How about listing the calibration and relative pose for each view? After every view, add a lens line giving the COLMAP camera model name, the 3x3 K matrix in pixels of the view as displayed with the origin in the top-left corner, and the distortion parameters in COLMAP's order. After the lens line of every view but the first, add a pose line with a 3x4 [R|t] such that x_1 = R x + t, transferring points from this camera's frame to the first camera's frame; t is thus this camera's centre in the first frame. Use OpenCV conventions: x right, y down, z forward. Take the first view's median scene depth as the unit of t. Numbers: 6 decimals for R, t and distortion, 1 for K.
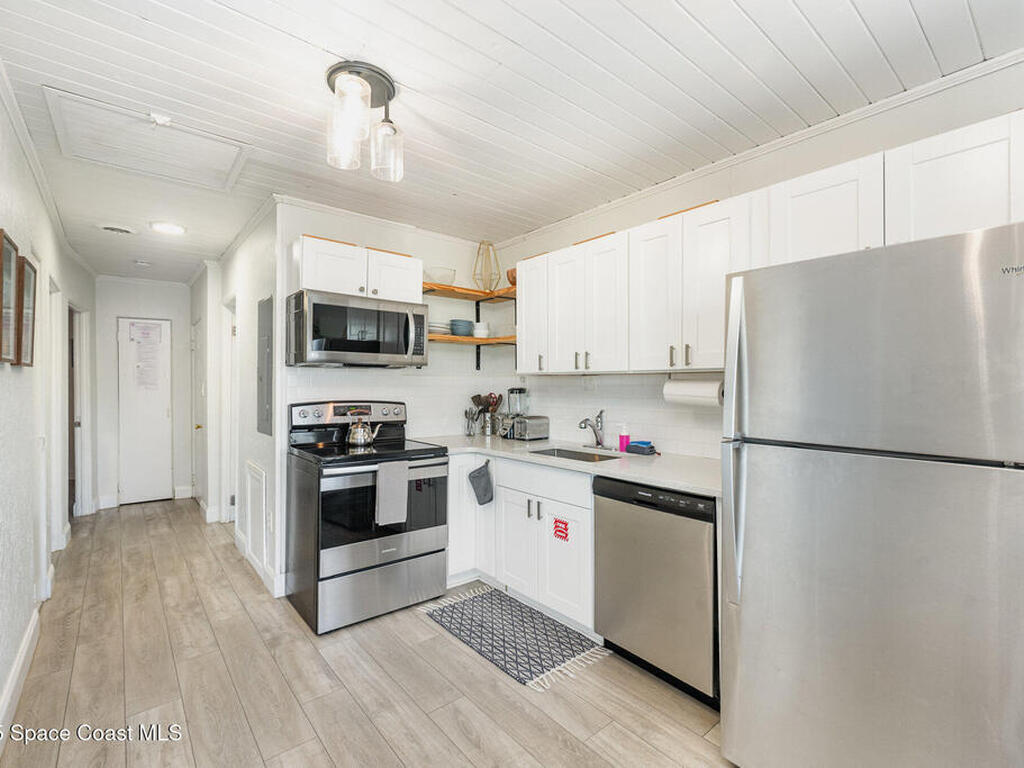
lens RADIAL K [[465.1, 0, 512.0], [0, 465.1, 384.0], [0, 0, 1]] dist [0.000913, 0.000309]
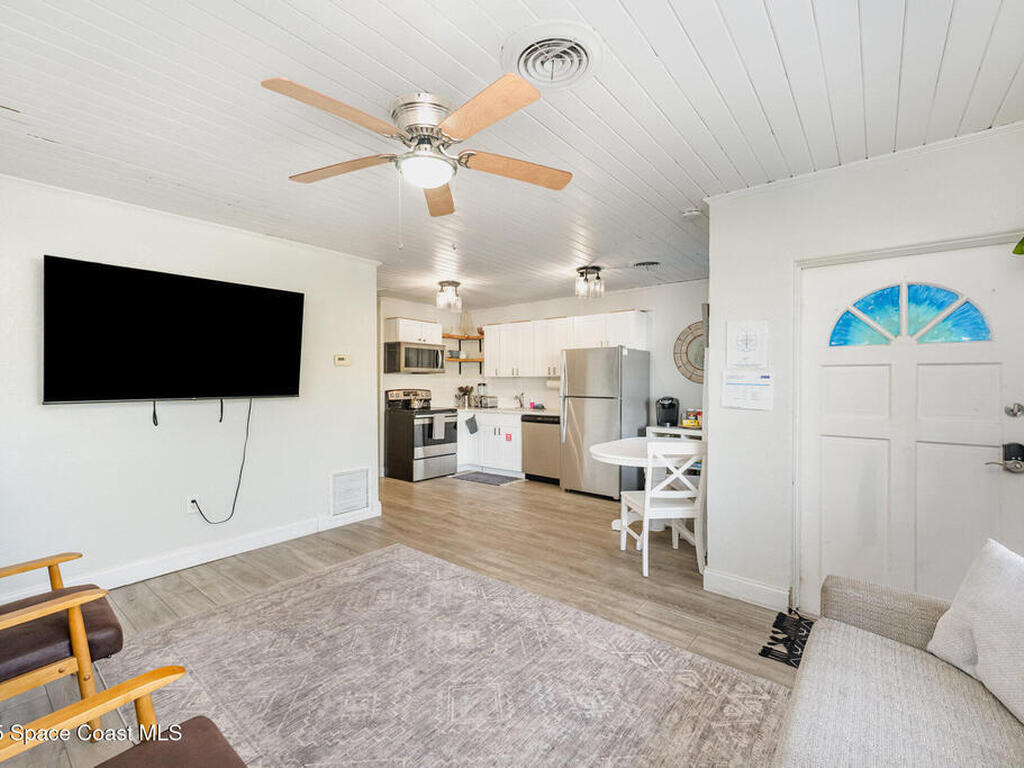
lens RADIAL K [[453.7, 0, 512.0], [0, 453.7, 384.0], [0, 0, 1]] dist [-0.000910, -0.000141]
pose [[0.980110, -0.003142, 0.198430, -0.315277], [0.002158, 0.999984, 0.005177, 0.001950], [-0.198443, -0.004646, 0.980101, -1.237904]]
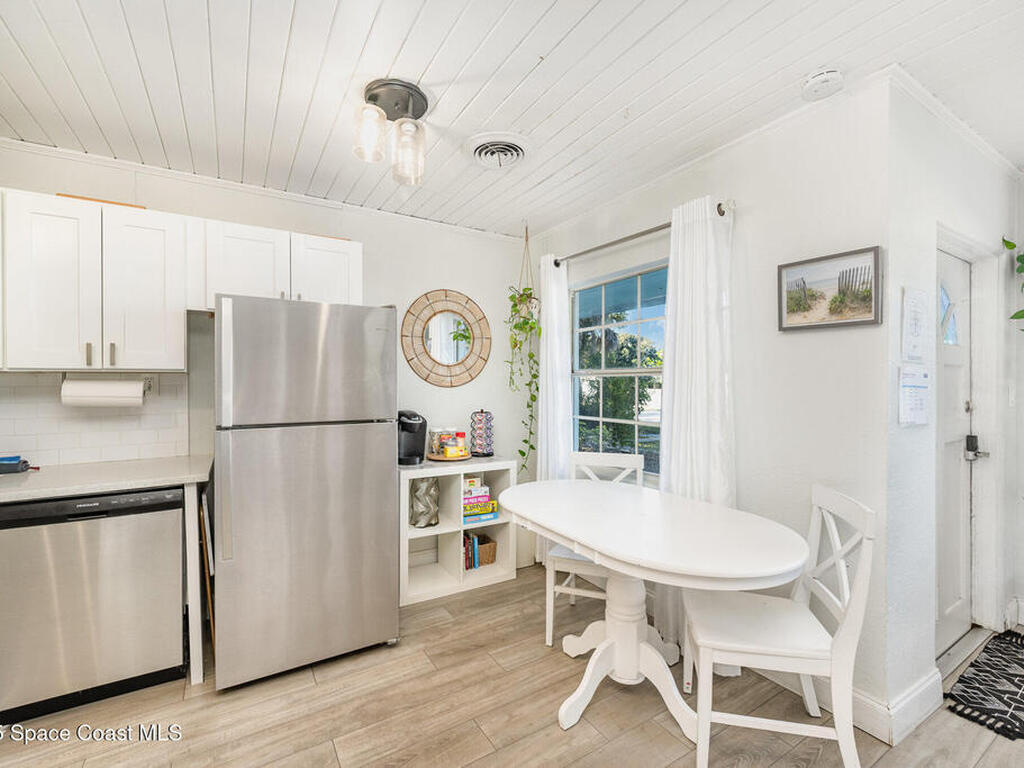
lens RADIAL K [[453.7, 0, 512.0], [0, 453.7, 384.0], [0, 0, 1]] dist [-0.000910, -0.000141]
pose [[0.136771, -0.001336, 0.990602, -0.329984], [0.006262, 0.999980, 0.000484, 0.003324], [-0.990583, 0.006137, 0.136776, 0.039582]]
